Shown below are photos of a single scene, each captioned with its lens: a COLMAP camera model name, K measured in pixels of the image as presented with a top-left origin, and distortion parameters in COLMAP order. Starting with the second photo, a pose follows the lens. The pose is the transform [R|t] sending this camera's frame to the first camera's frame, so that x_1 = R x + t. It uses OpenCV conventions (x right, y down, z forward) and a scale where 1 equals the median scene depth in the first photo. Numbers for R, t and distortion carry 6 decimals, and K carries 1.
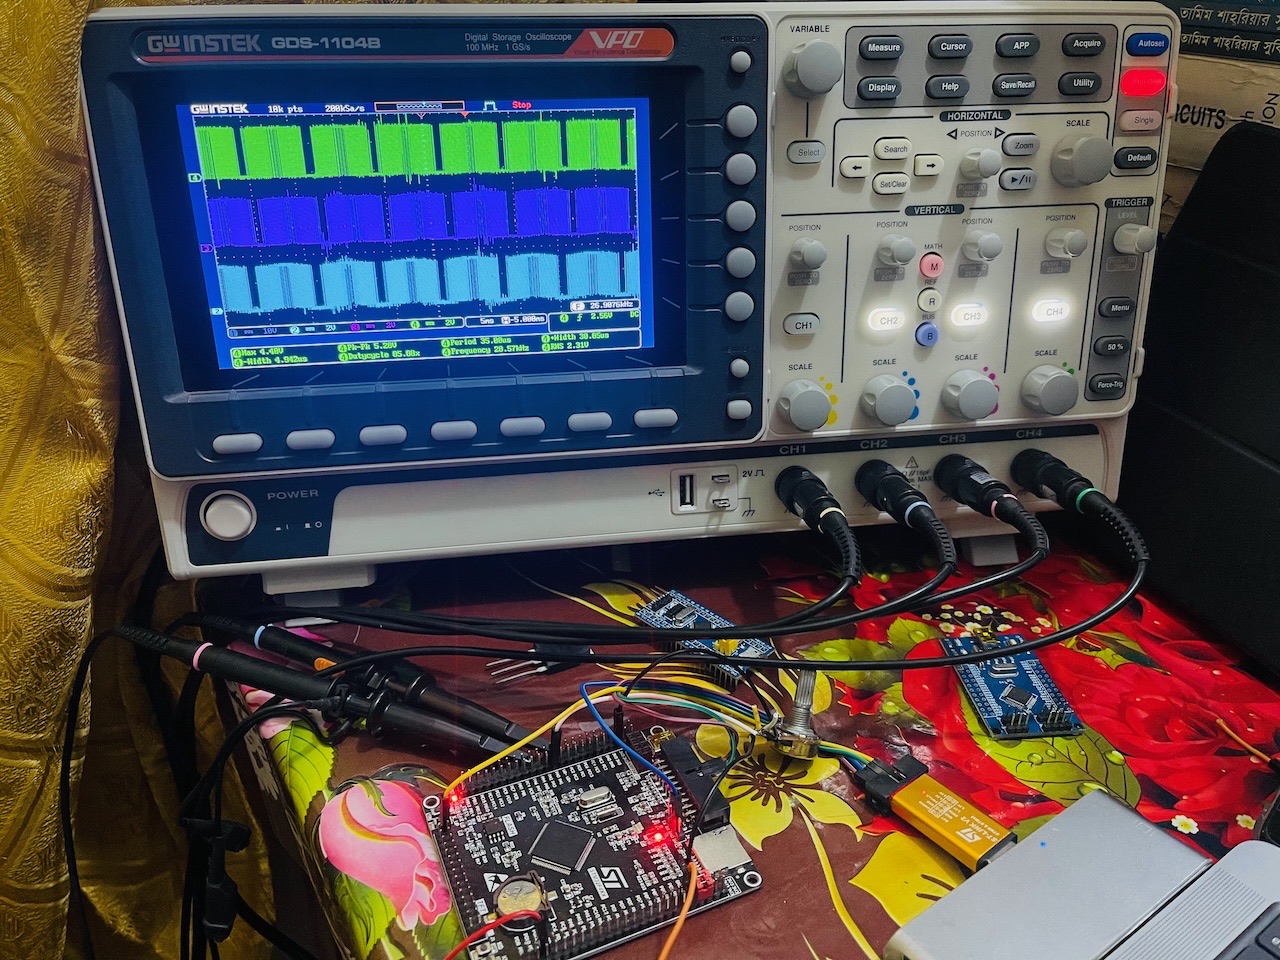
lens RADIAL K [[969.9, 0, 642.2], [0, 969.9, 474.7], [0, 0, 1]] dist [0.030227, -0.037149]
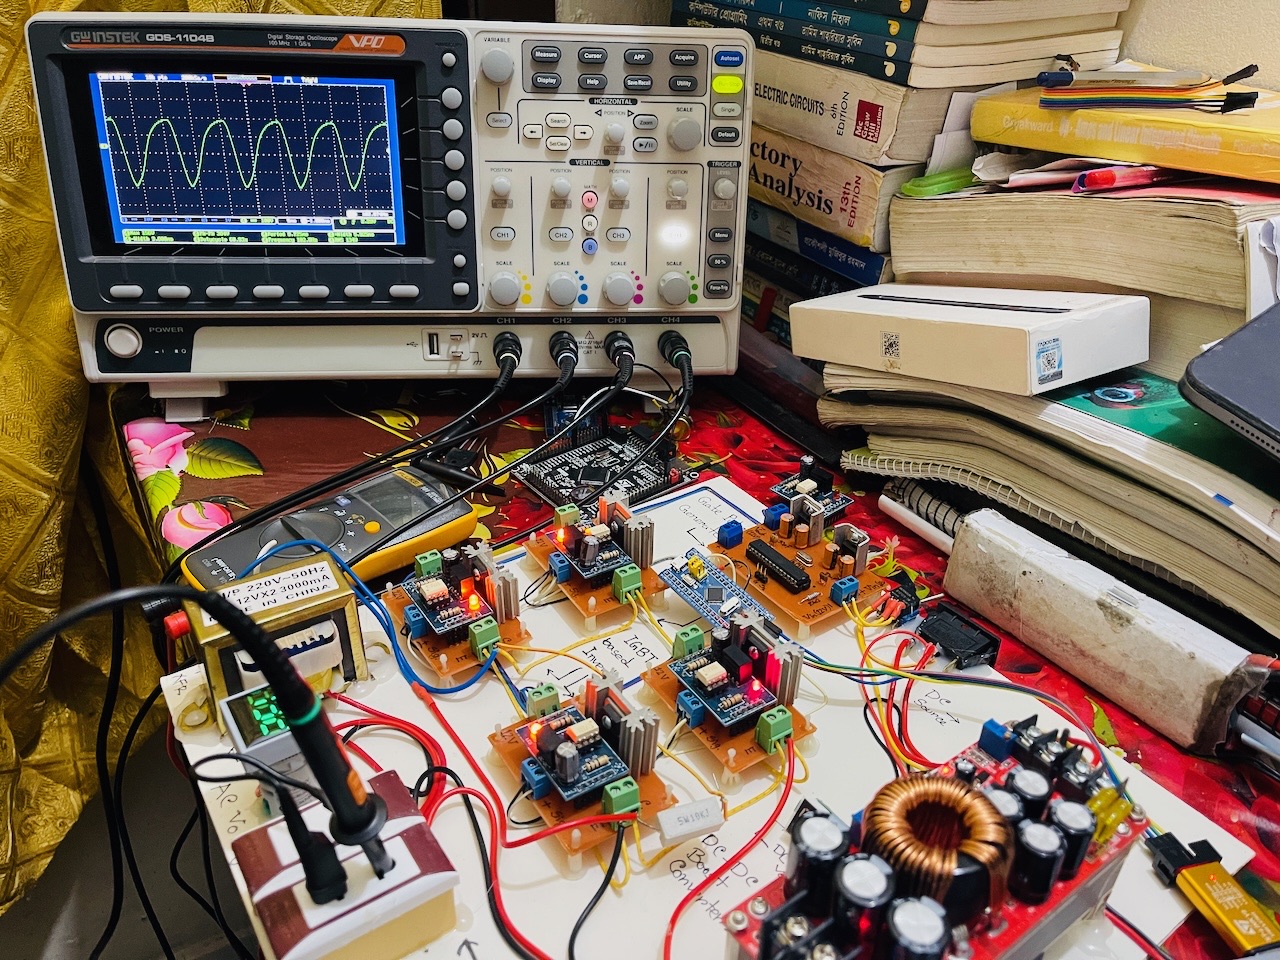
lens RADIAL K [[969.9, 0, 650.9], [0, 969.9, 476.9], [0, 0, 1]] dist [0.030227, -0.037149]
pose [[0.998761, 0.049357, -0.006430, 0.436716], [-0.048995, 0.997656, 0.047767, 0.144526], [0.008772, -0.047393, 0.998838, -0.554491]]
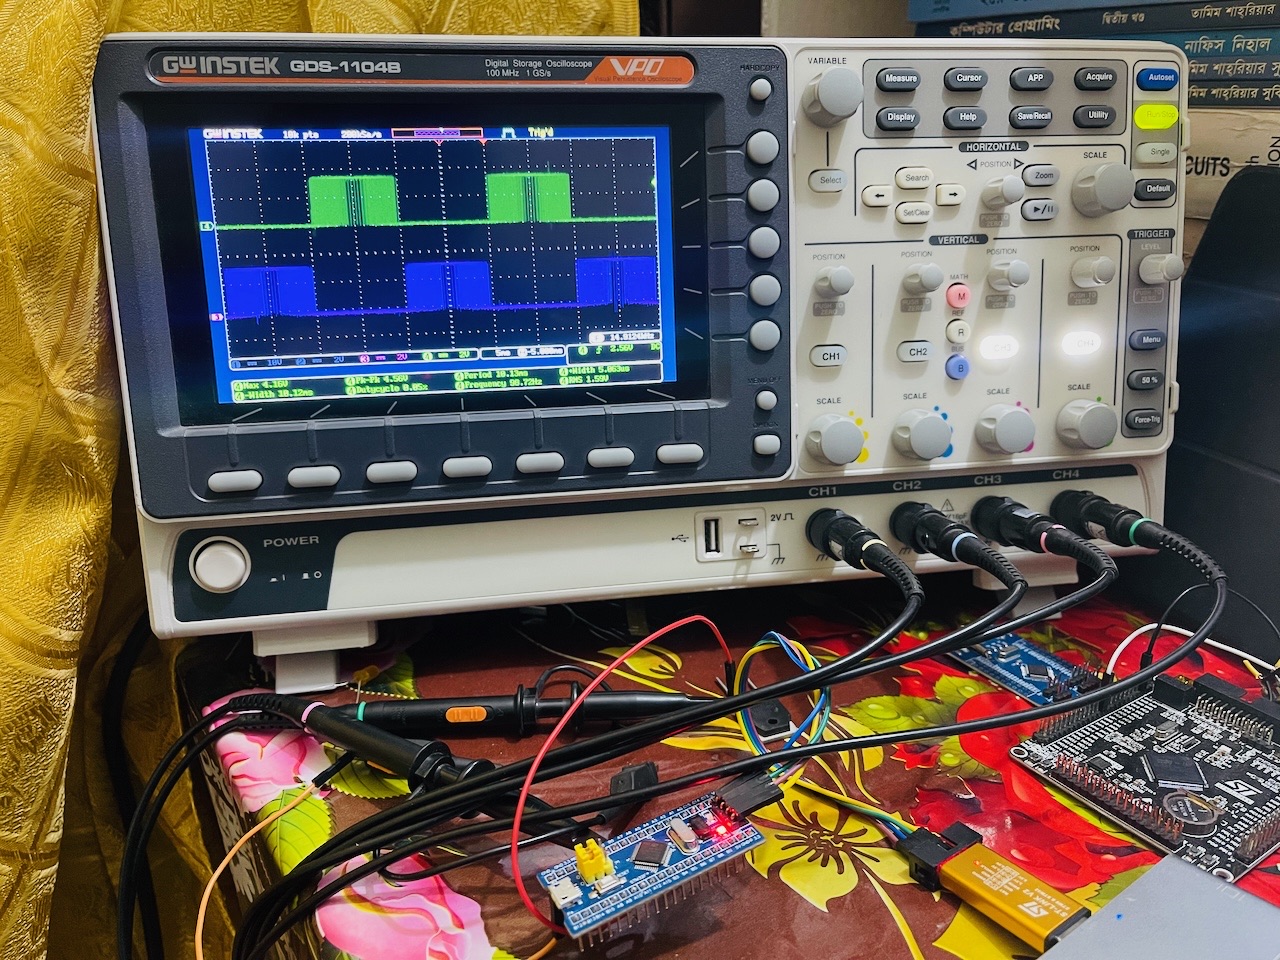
lens RADIAL K [[969.9, 0, 634.8], [0, 969.9, 476.9], [0, 0, 1]] dist [0.030227, -0.037149]
pose [[0.999645, -0.016738, 0.020742, -0.051436], [0.019686, 0.988299, -0.151251, 0.108676], [-0.017967, 0.151605, 0.988278, 0.071519]]
